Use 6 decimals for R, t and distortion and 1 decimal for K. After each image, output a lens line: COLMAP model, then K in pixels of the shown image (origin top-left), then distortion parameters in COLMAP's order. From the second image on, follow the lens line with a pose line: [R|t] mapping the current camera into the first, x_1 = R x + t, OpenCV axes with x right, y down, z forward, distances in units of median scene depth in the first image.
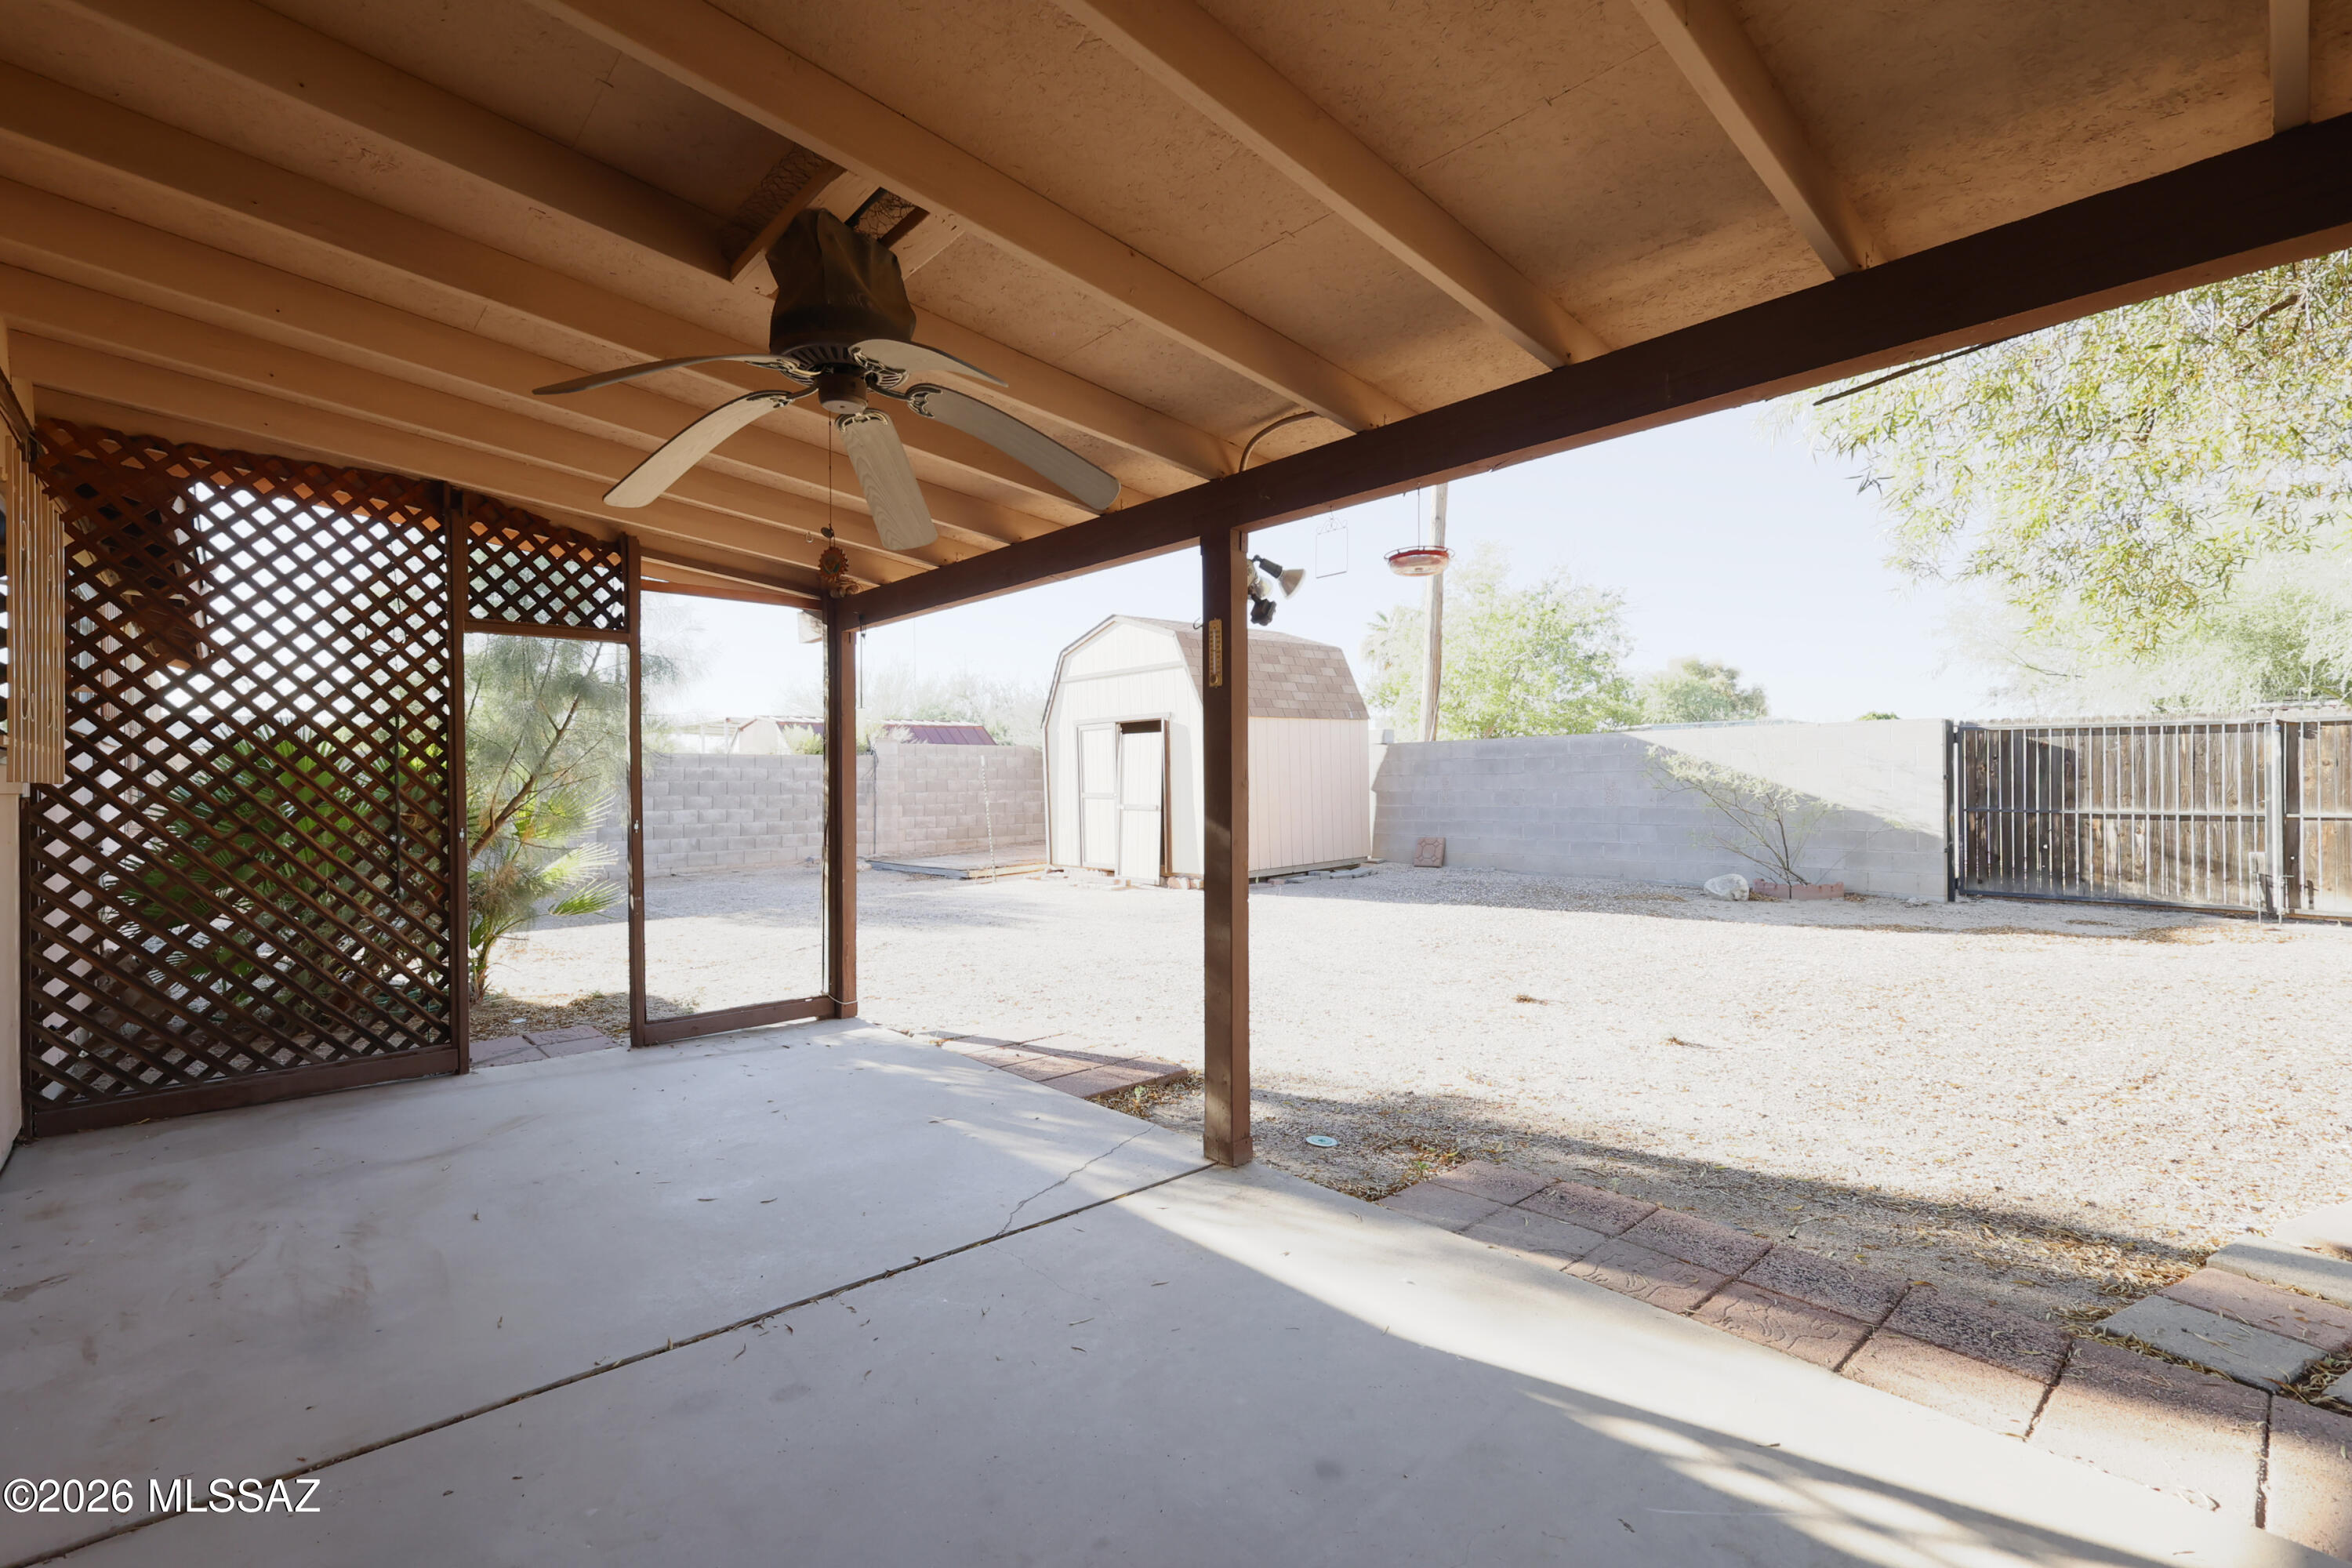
lens RADIAL K [[1022.1, 0, 1180.1], [0, 1022.1, 774.8], [0, 0, 1]] dist [0.008021, 0.000109]
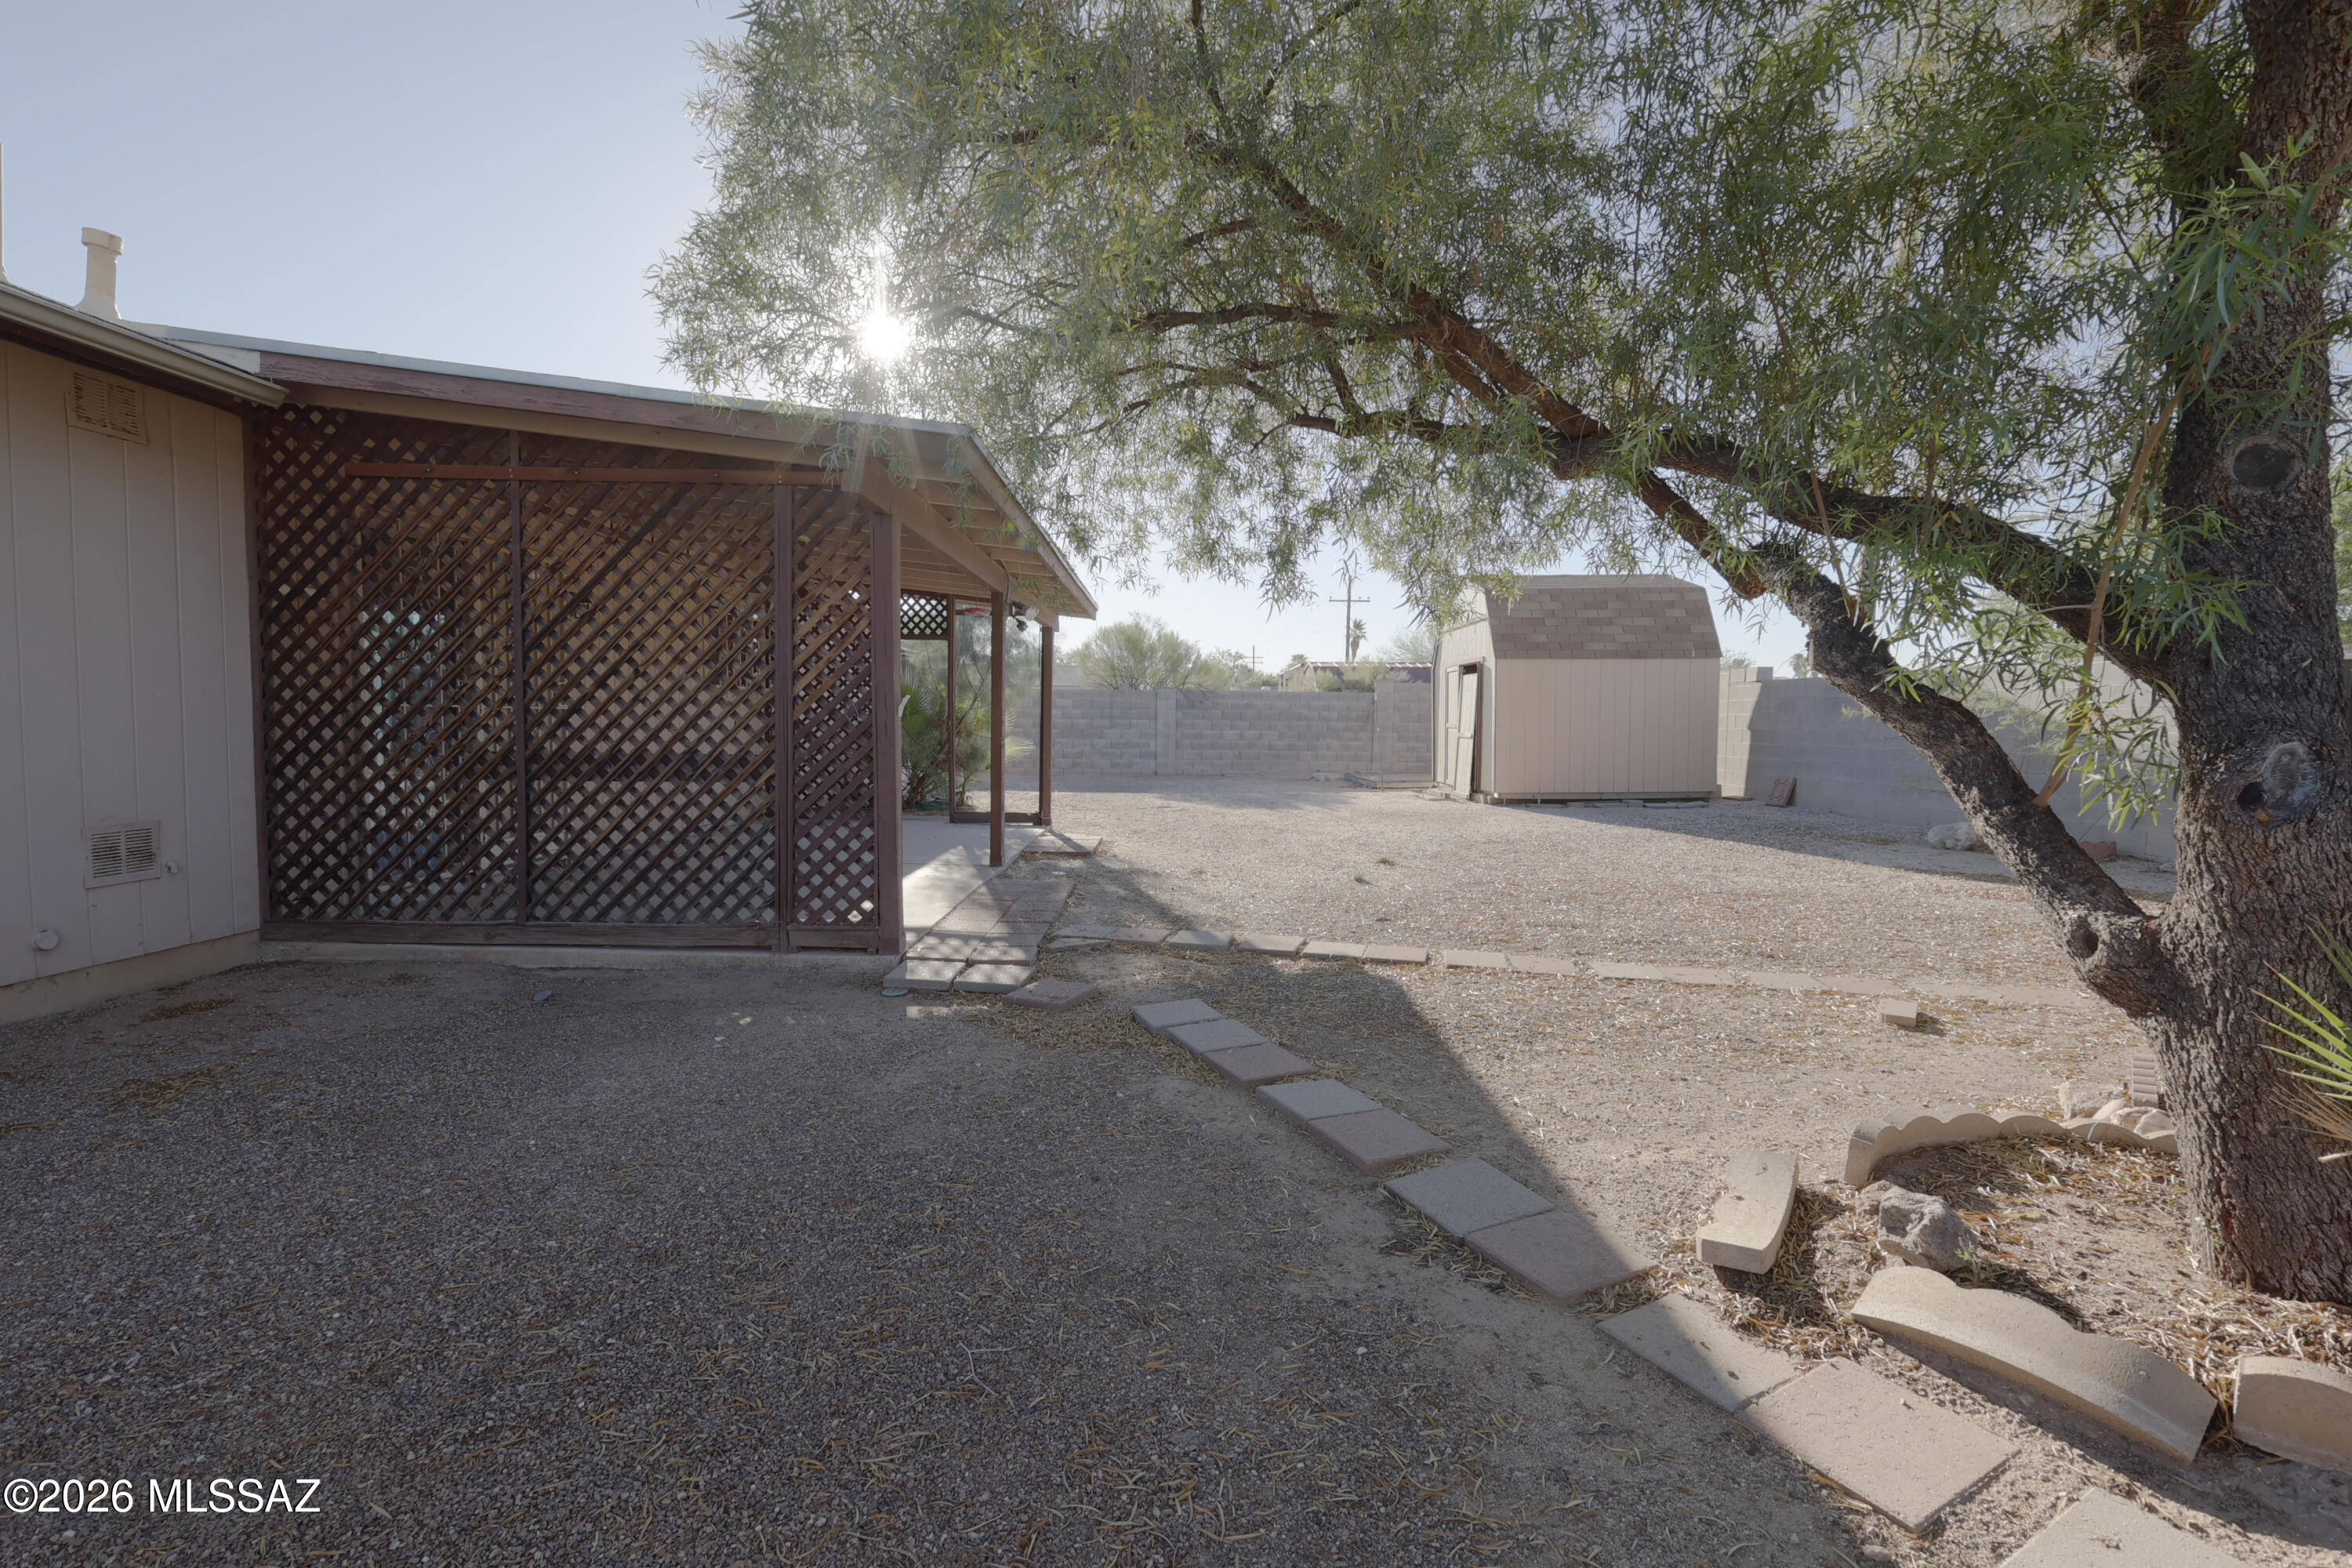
lens RADIAL K [[1022.1, 0, 1180.1], [0, 1022.1, 774.8], [0, 0, 1]] dist [0.008021, 0.000109]
pose [[0.743832, 0.054013, -0.666181, 0.529785], [-0.014377, 0.997792, 0.064846, 0.004085], [0.668212, -0.038657, 0.742966, -0.125661]]
